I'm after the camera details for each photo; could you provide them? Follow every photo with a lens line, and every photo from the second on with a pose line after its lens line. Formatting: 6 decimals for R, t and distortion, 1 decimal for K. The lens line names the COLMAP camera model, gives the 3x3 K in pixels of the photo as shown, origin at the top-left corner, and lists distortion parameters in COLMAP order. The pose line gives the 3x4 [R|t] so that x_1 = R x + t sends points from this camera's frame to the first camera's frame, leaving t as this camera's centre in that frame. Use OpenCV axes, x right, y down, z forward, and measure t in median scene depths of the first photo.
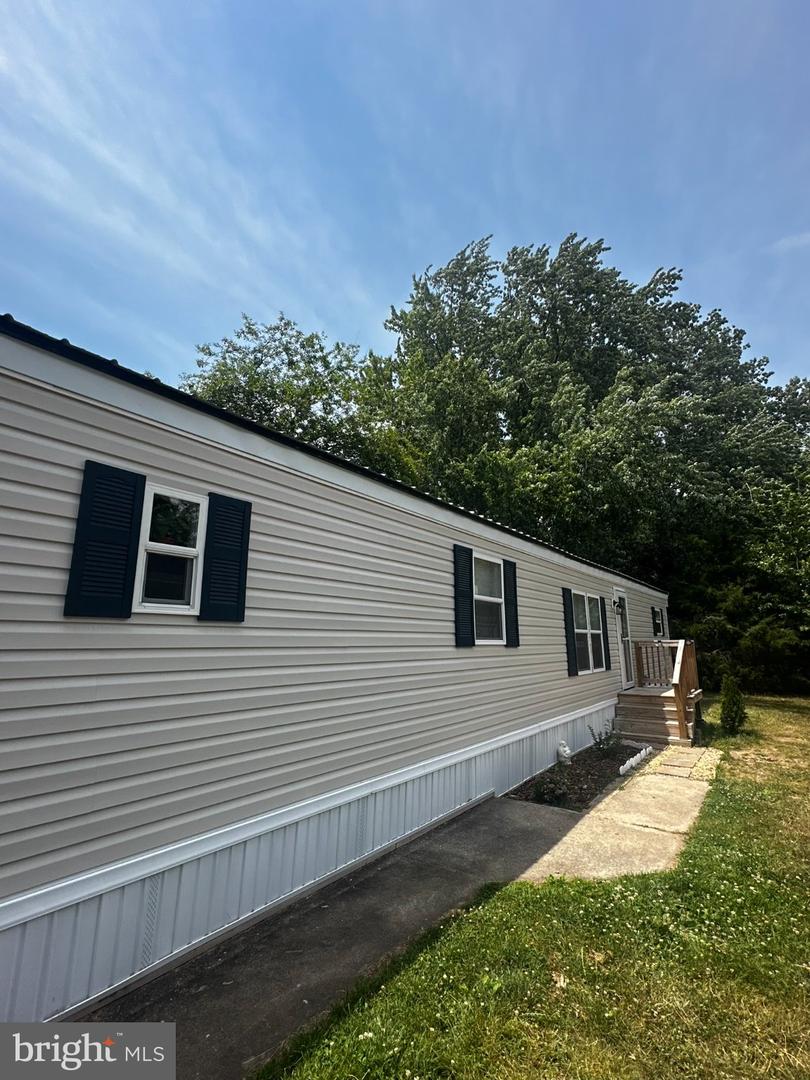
lens RADIAL K [[527.3, 0, 404.5], [0, 527.3, 520.5], [0, 0, 1]] dist [0.025811, 0.001079]
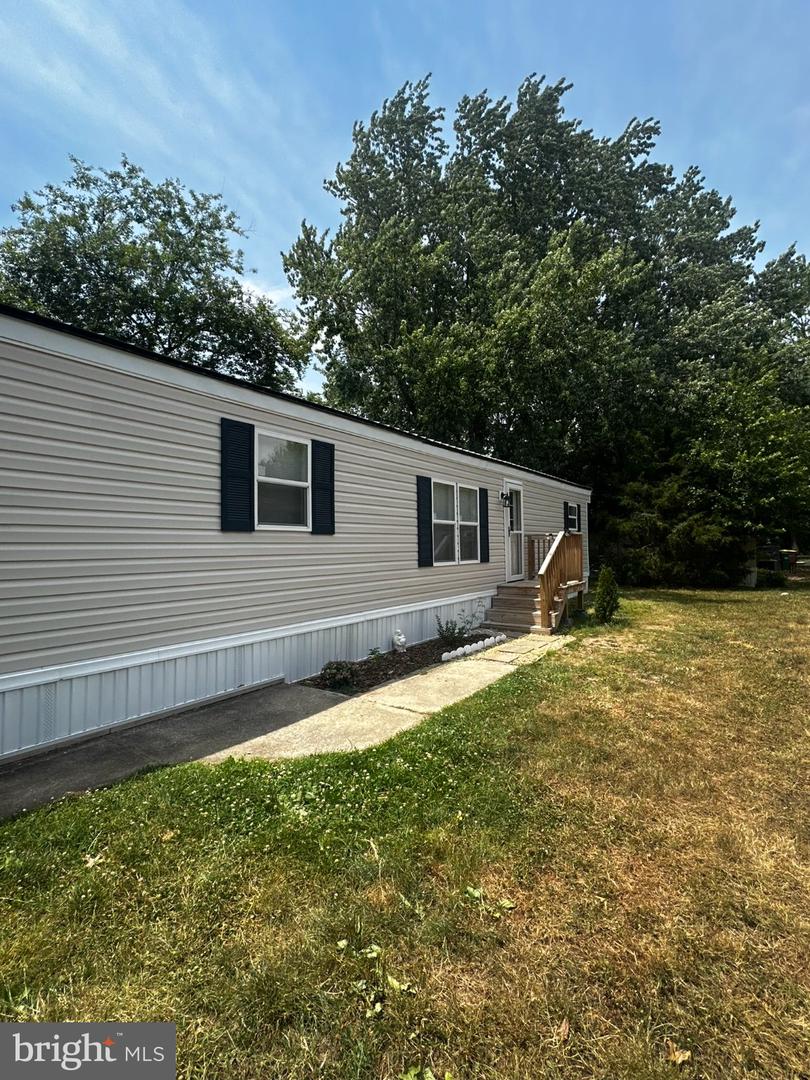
lens RADIAL K [[527.3, 0, 404.5], [0, 527.3, 520.5], [0, 0, 1]] dist [0.025811, 0.001079]
pose [[0.999996, -0.002450, -0.001138, 0.267390], [0.002611, 0.984527, 0.175215, 0.039993], [0.000691, -0.175218, 0.984529, 0.066299]]
